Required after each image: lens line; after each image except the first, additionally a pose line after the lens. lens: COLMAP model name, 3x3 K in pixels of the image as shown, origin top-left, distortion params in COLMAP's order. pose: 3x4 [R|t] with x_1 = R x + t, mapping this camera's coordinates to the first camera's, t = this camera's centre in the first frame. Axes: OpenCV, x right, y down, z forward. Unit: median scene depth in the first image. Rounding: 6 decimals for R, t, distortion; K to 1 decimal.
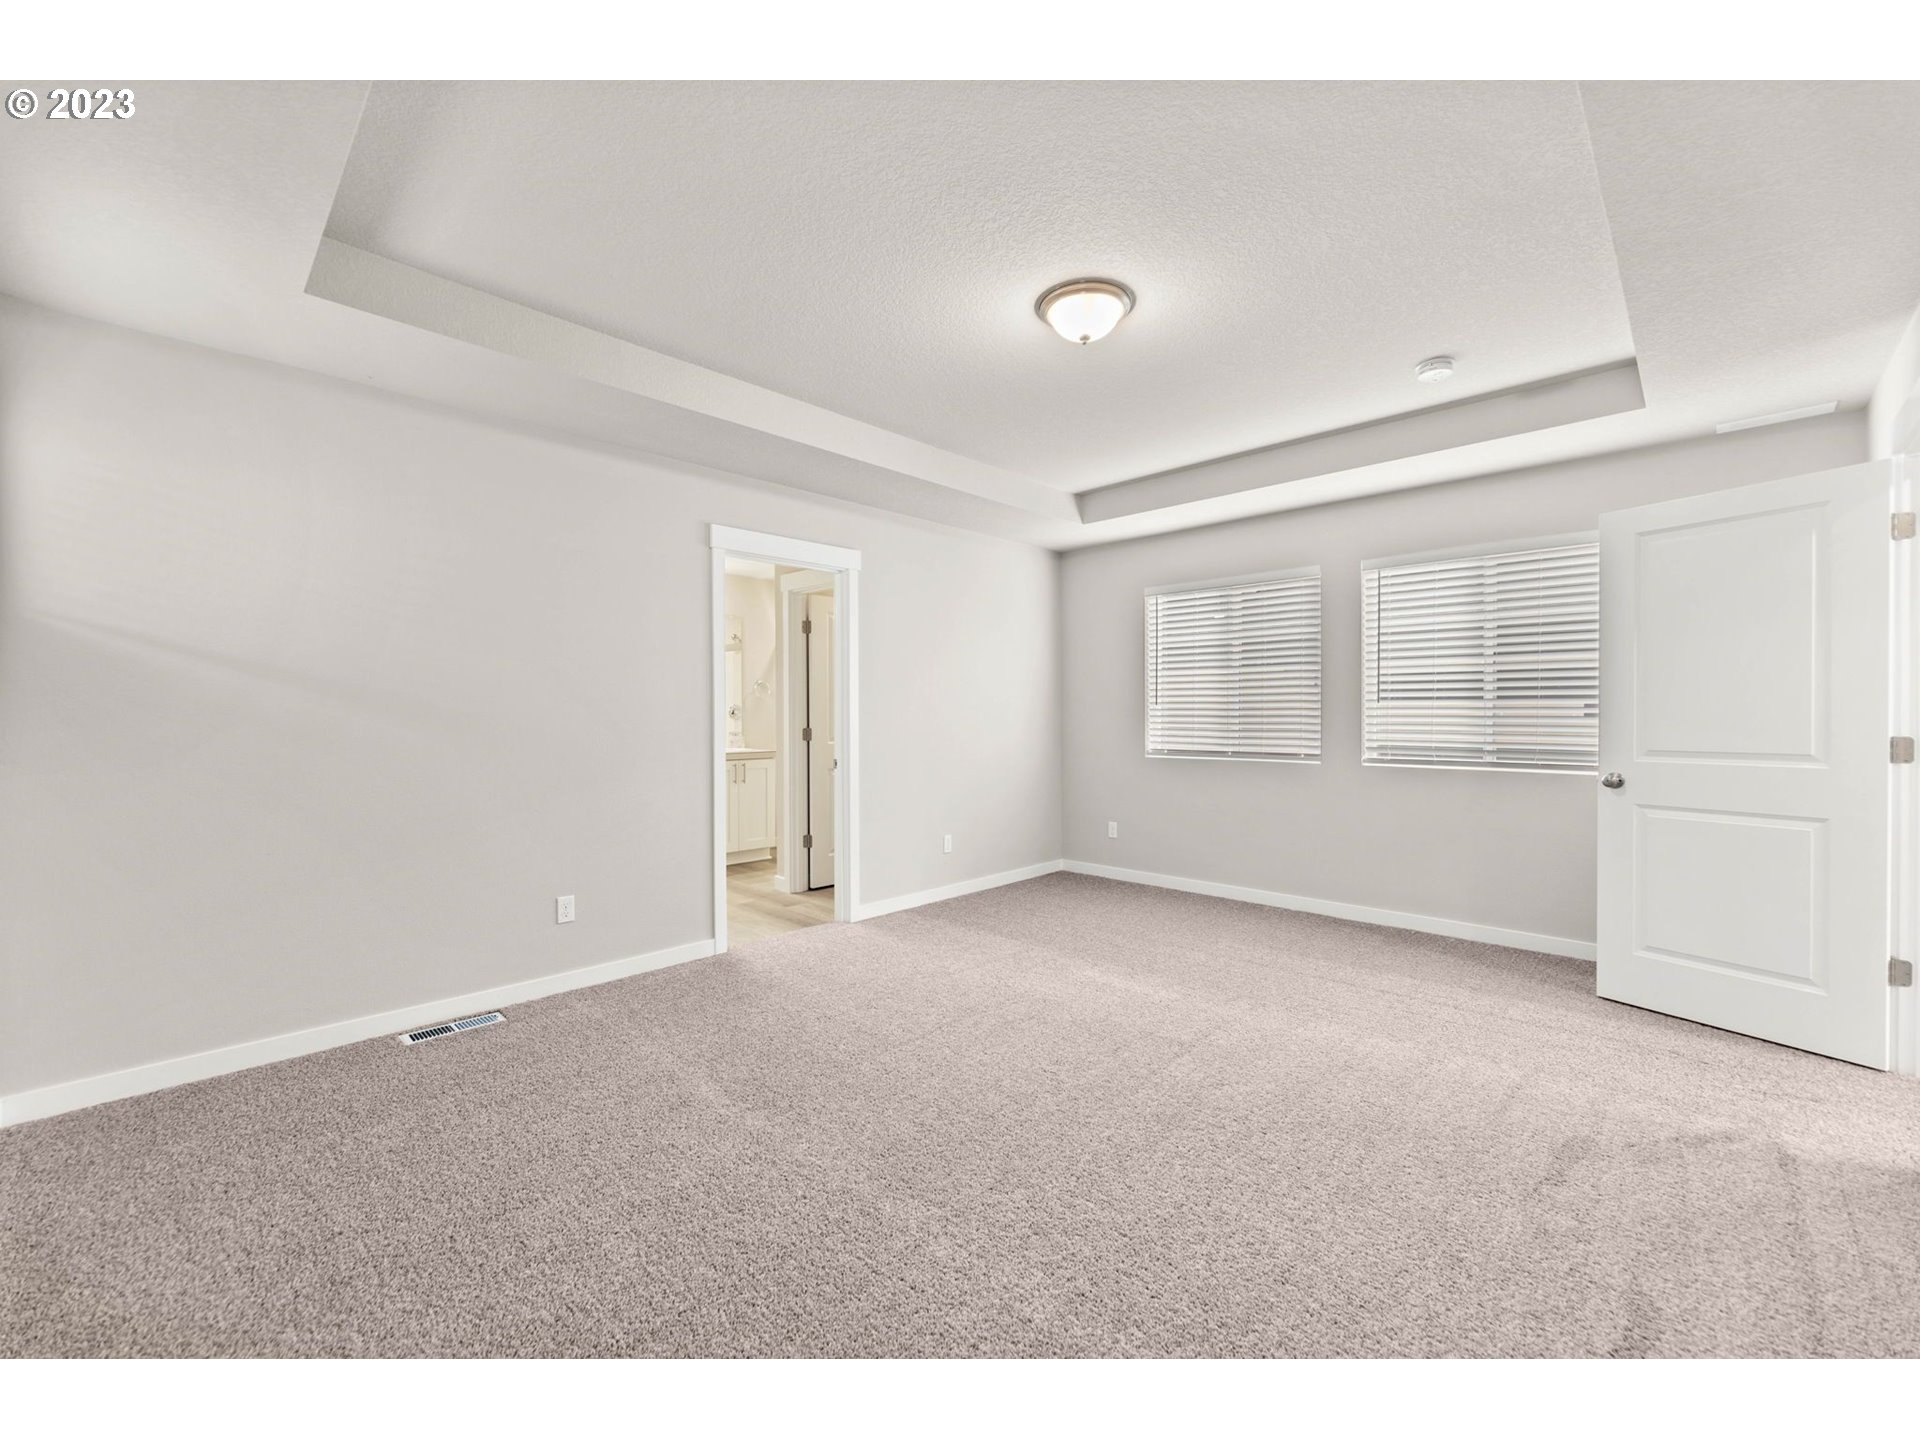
lens RADIAL K [[785.6, 0, 964.7], [0, 785.6, 724.7], [0, 0, 1]] dist [0.009229, 0.001105]
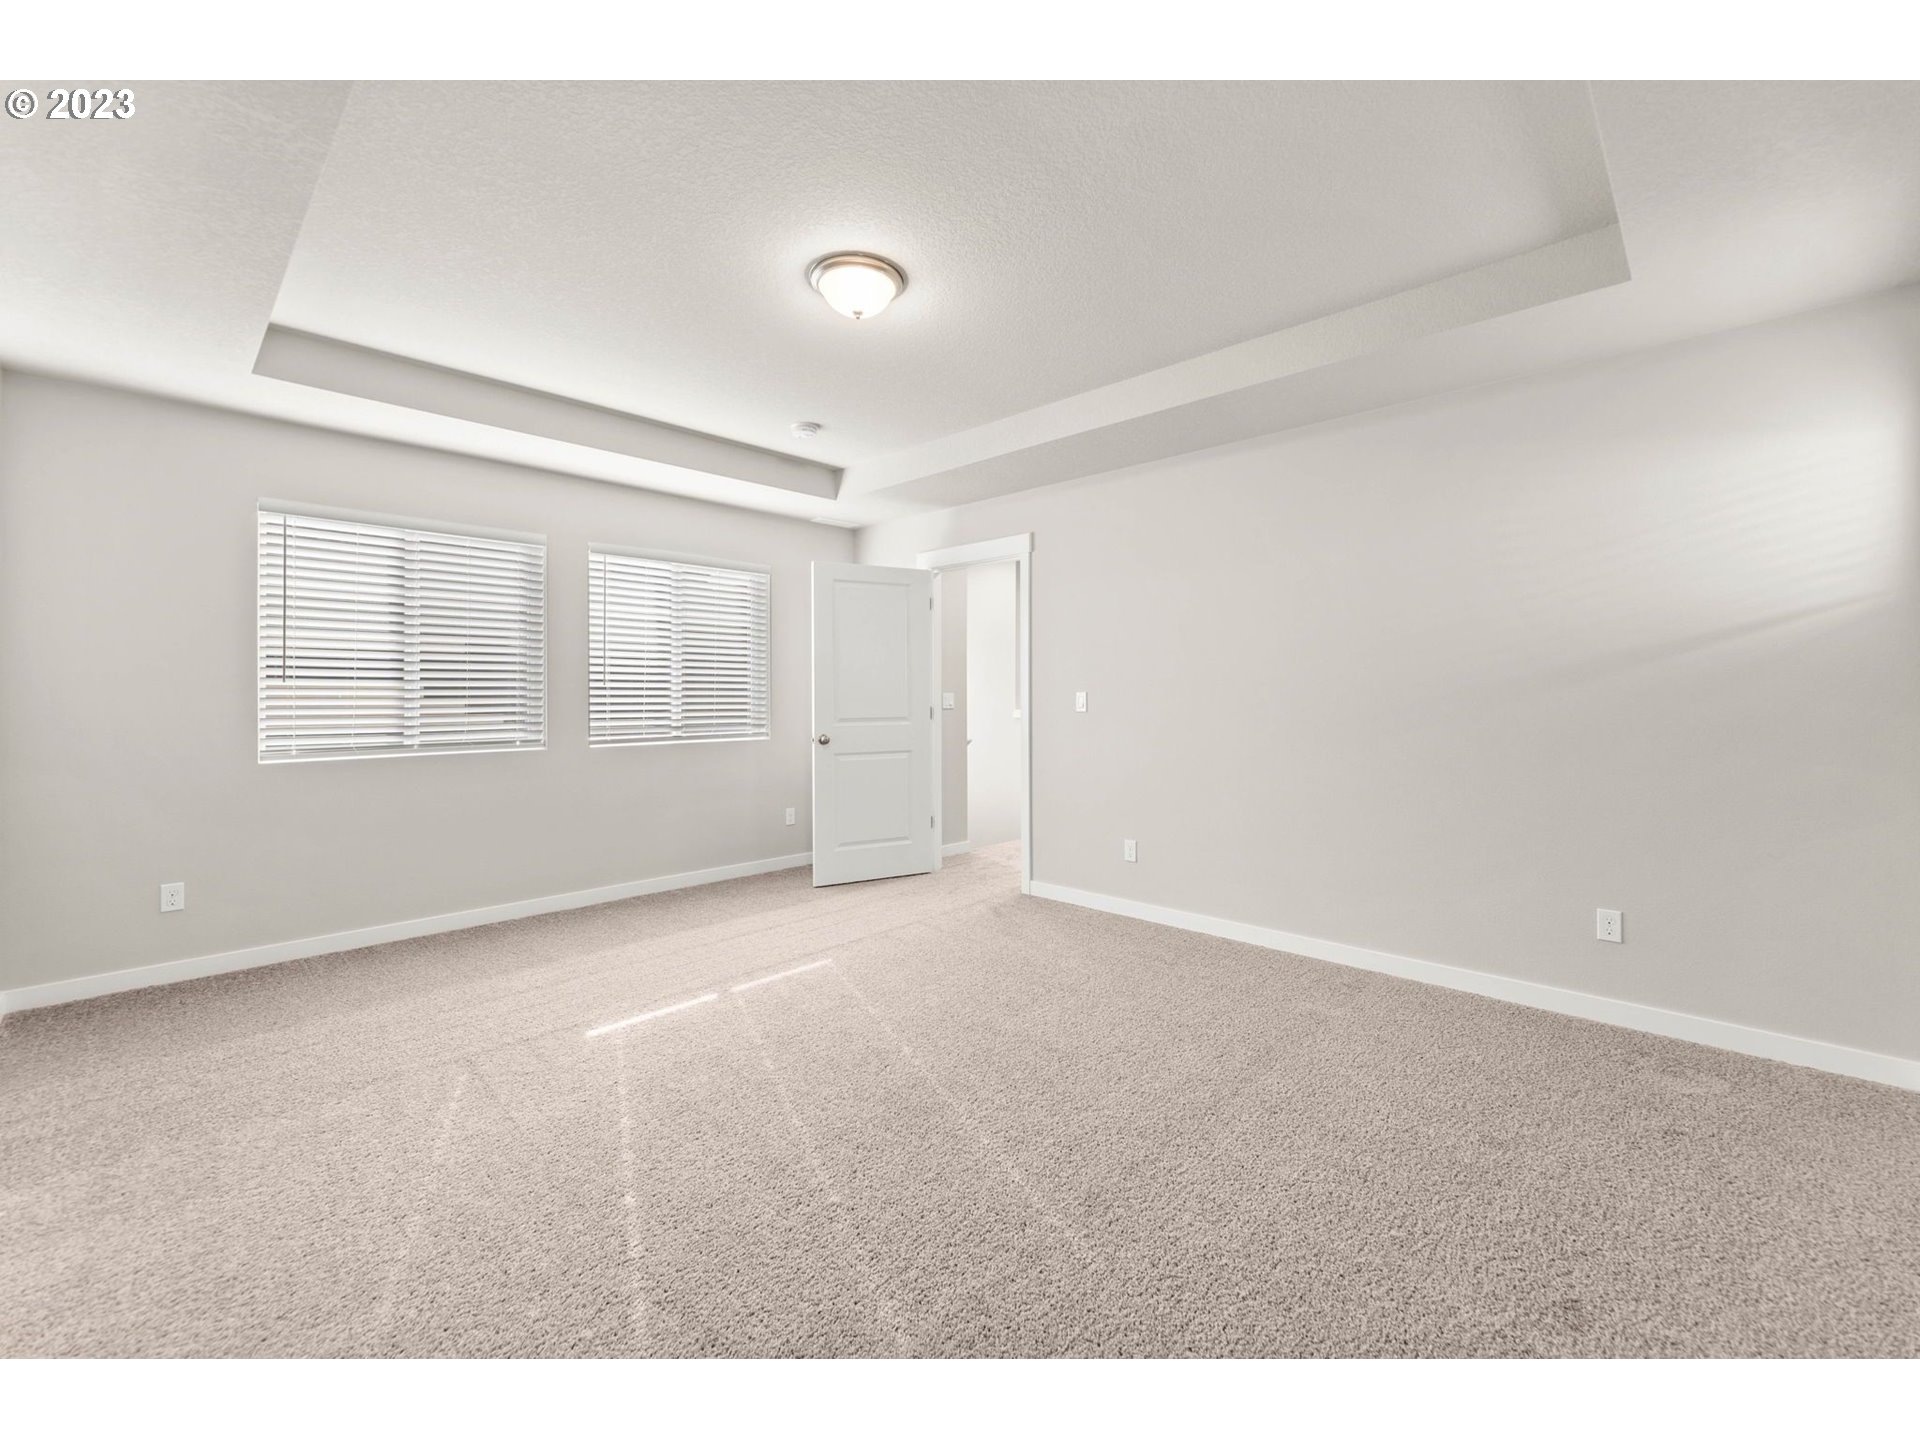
lens RADIAL K [[785.6, 0, 960.8], [0, 785.6, 700.1], [0, 0, 1]] dist [0.009229, 0.001105]
pose [[-0.007117, -0.004287, 0.999965, -0.542332], [0.012376, 0.999914, 0.004375, -0.006683], [-0.999898, 0.012406, -0.007063, 0.587441]]
